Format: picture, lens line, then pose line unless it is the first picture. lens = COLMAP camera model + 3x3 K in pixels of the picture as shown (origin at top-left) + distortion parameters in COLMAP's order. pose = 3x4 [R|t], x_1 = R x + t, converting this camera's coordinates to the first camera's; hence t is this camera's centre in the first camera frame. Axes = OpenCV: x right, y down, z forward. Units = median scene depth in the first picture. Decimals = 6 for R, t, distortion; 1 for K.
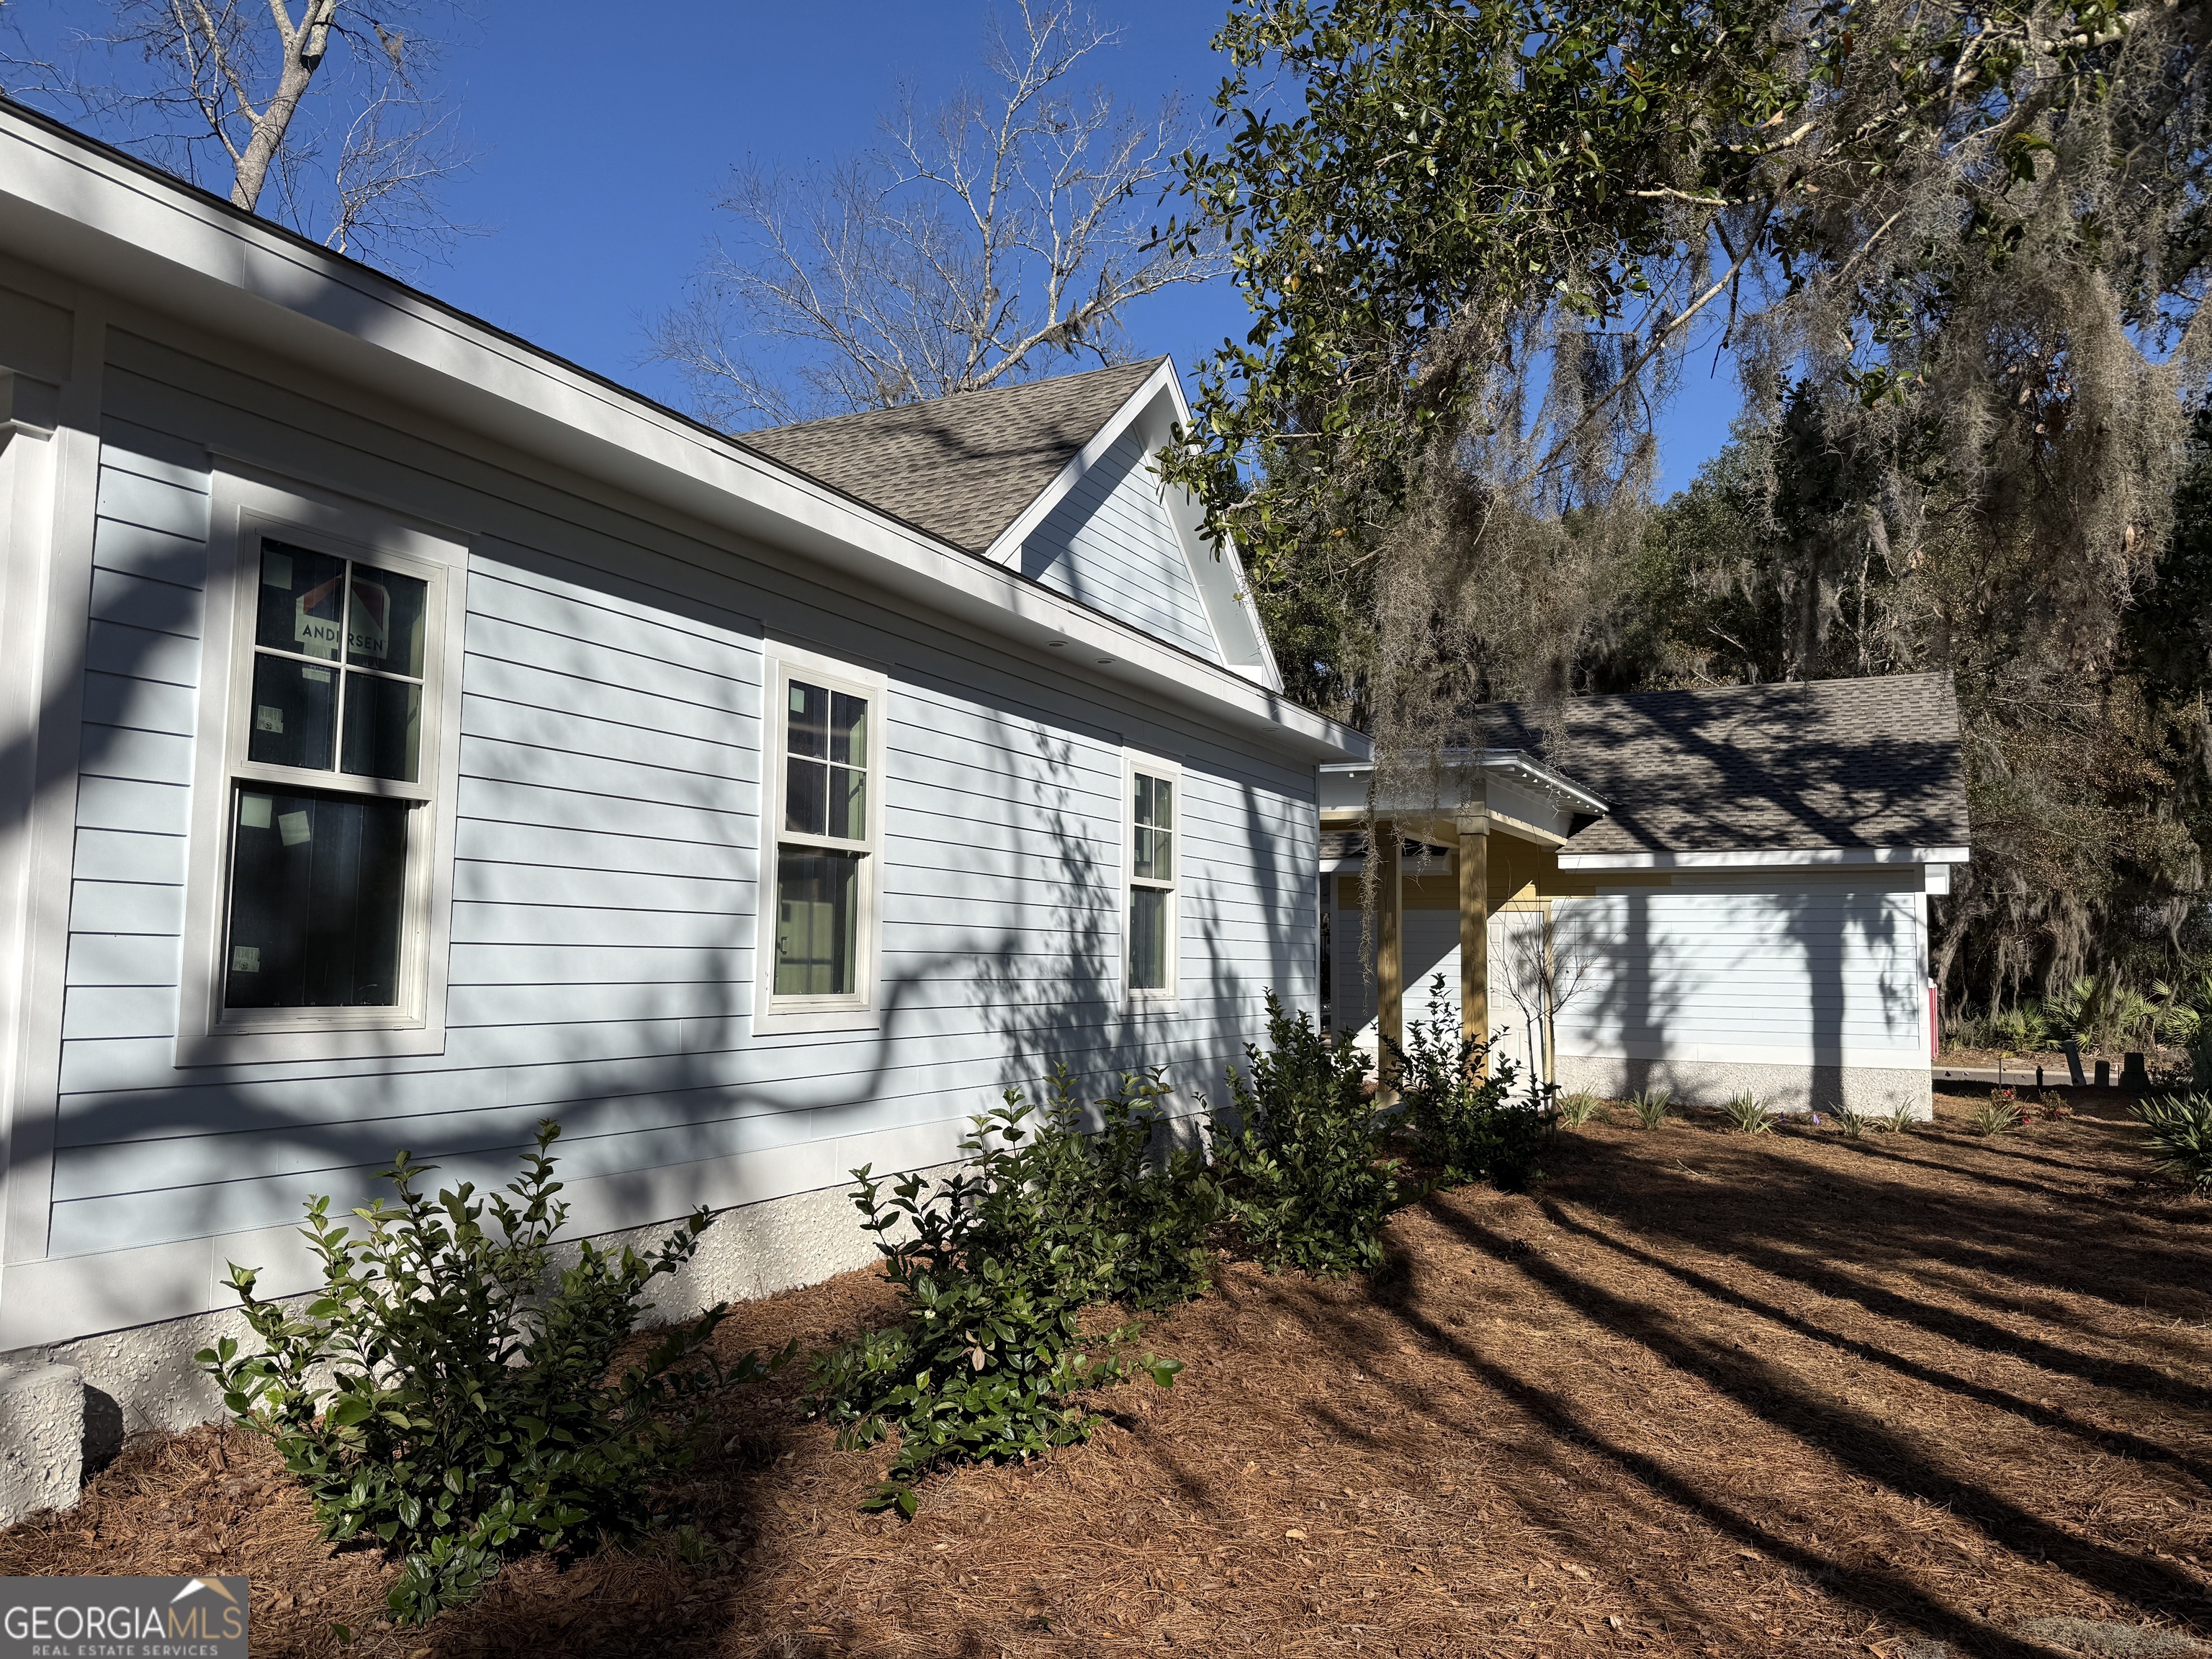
lens RADIAL K [[1559.6, 0, 1106.0], [0, 1559.6, 829.5], [0, 0, 1]] dist [0.035276, -0.135943]
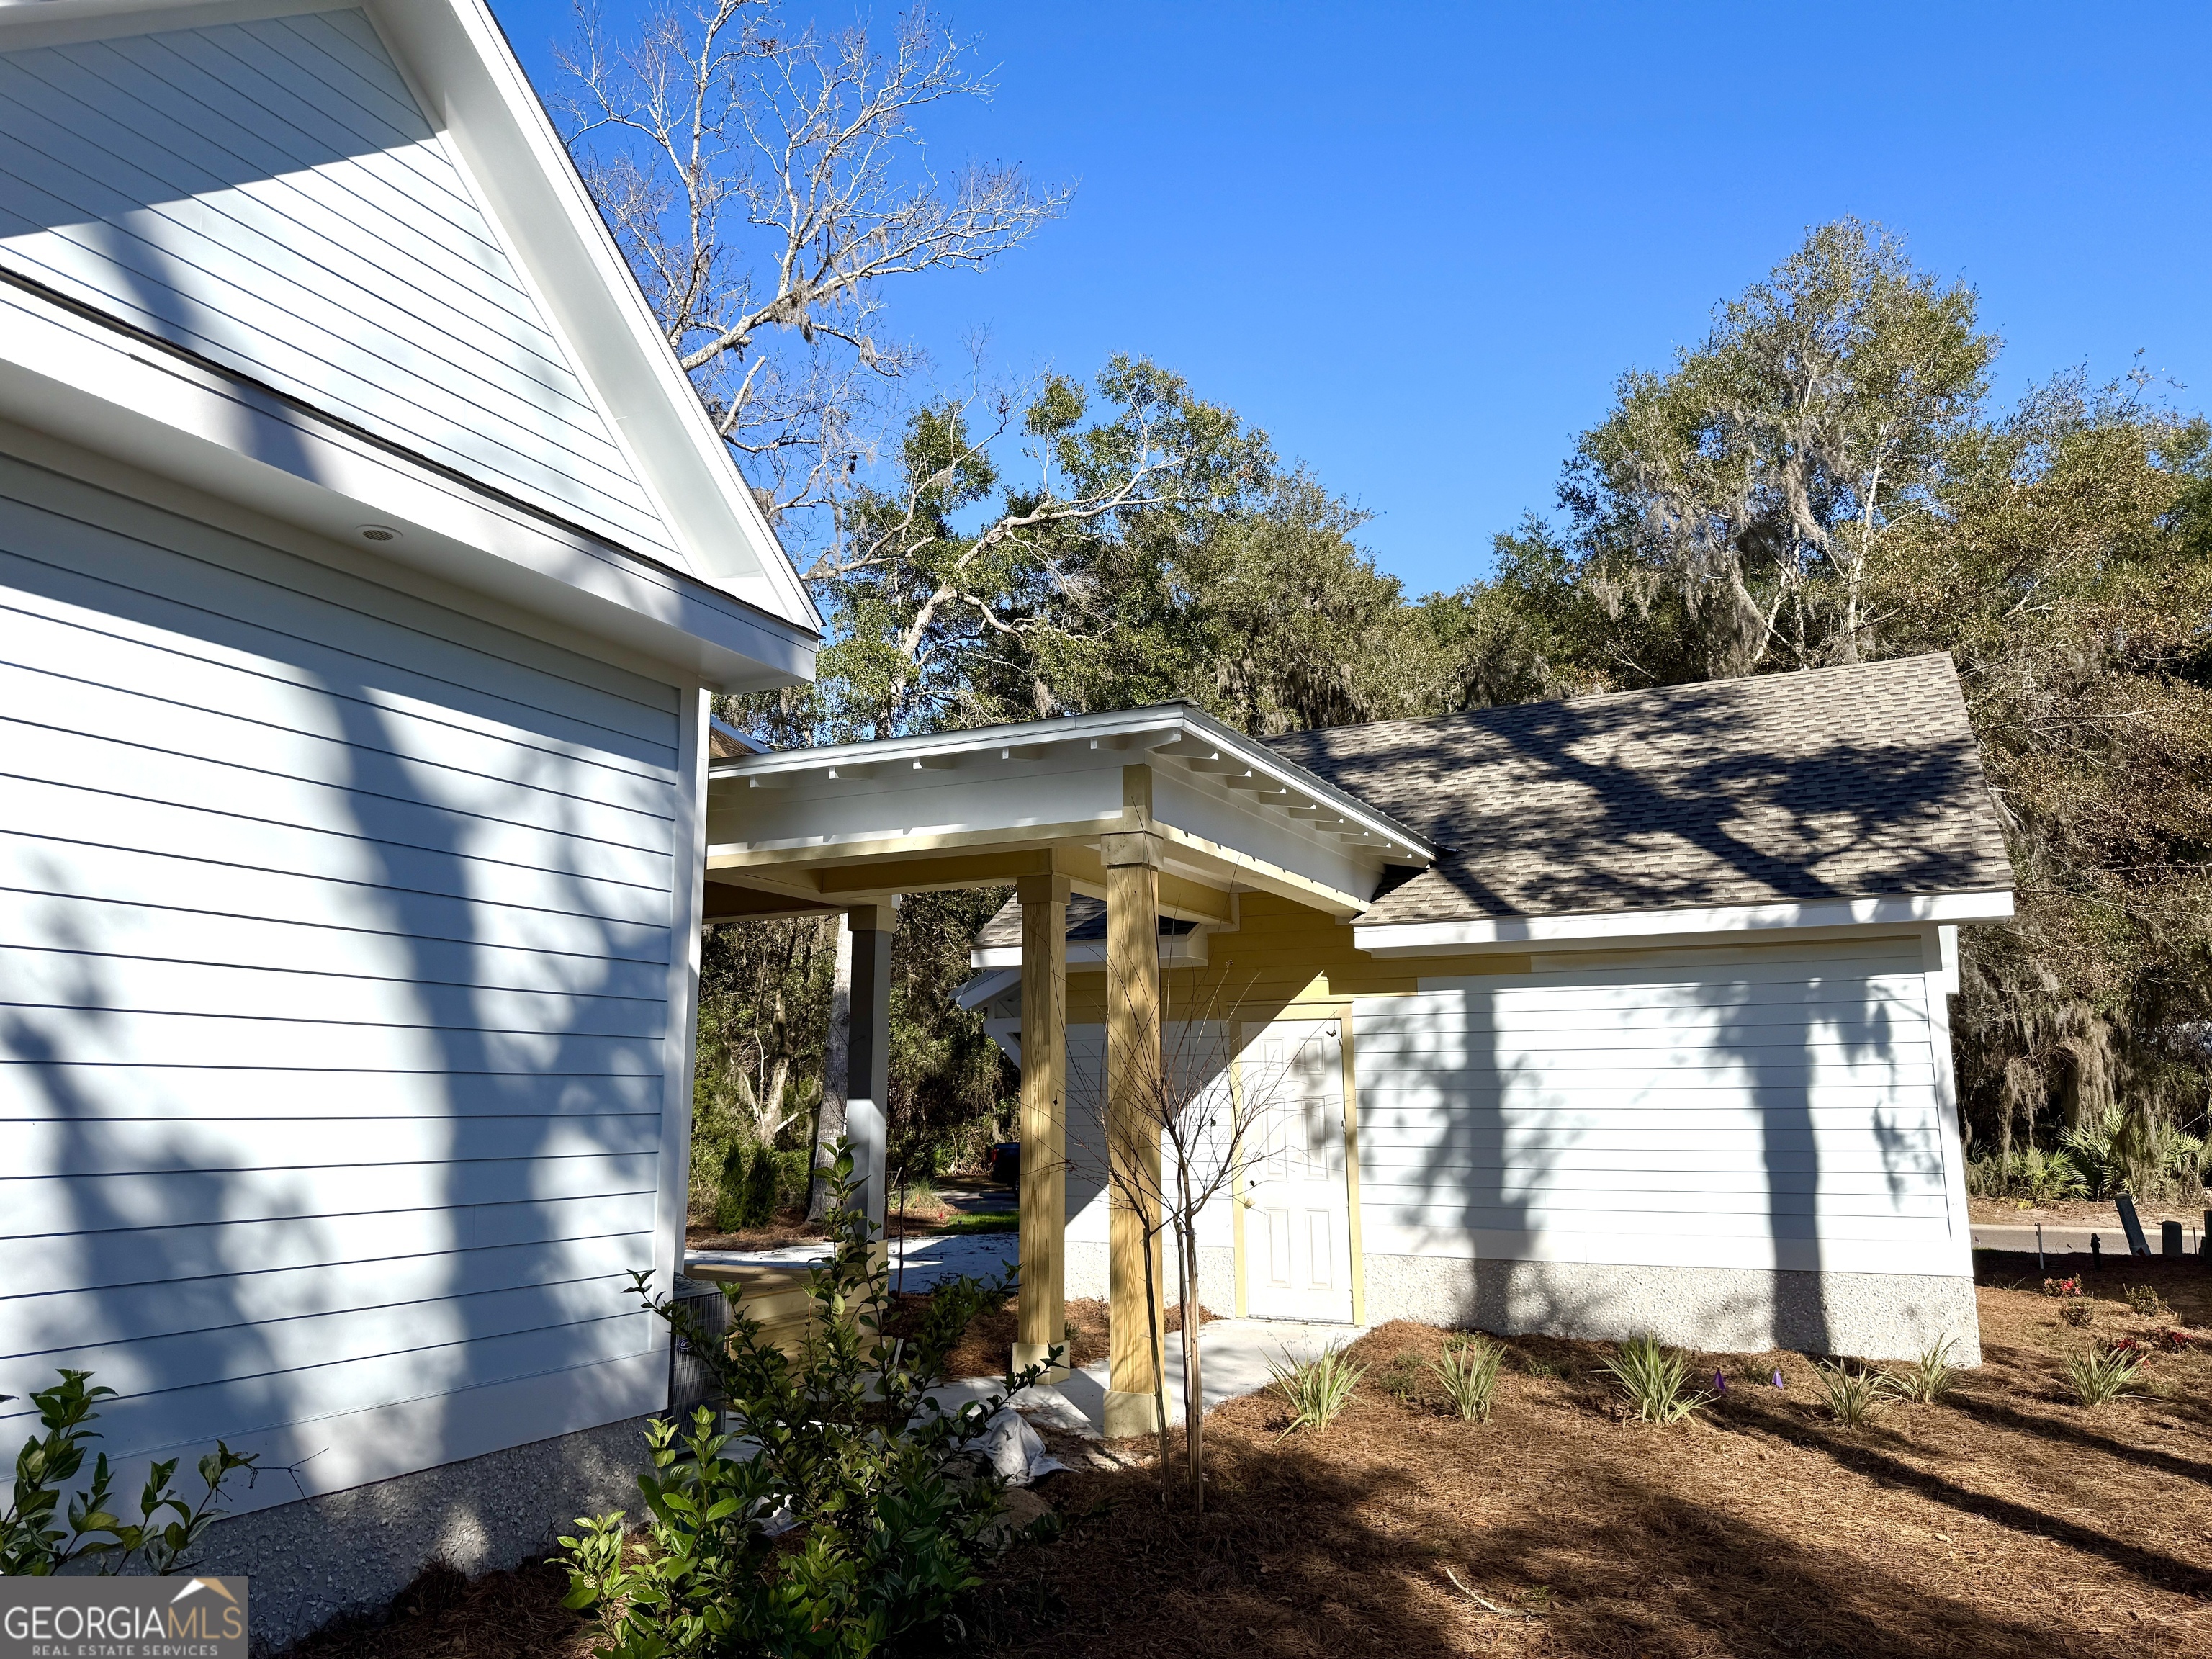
lens RADIAL K [[1538.3, 0, 1102.8], [0, 1538.3, 776.6], [0, 0, 1]] dist [0.040336, -0.089842]
pose [[0.999751, -0.012065, 0.018750, 0.176974], [0.014283, 0.992298, -0.123050, 0.031185], [-0.017121, 0.123288, 0.992223, 0.371744]]
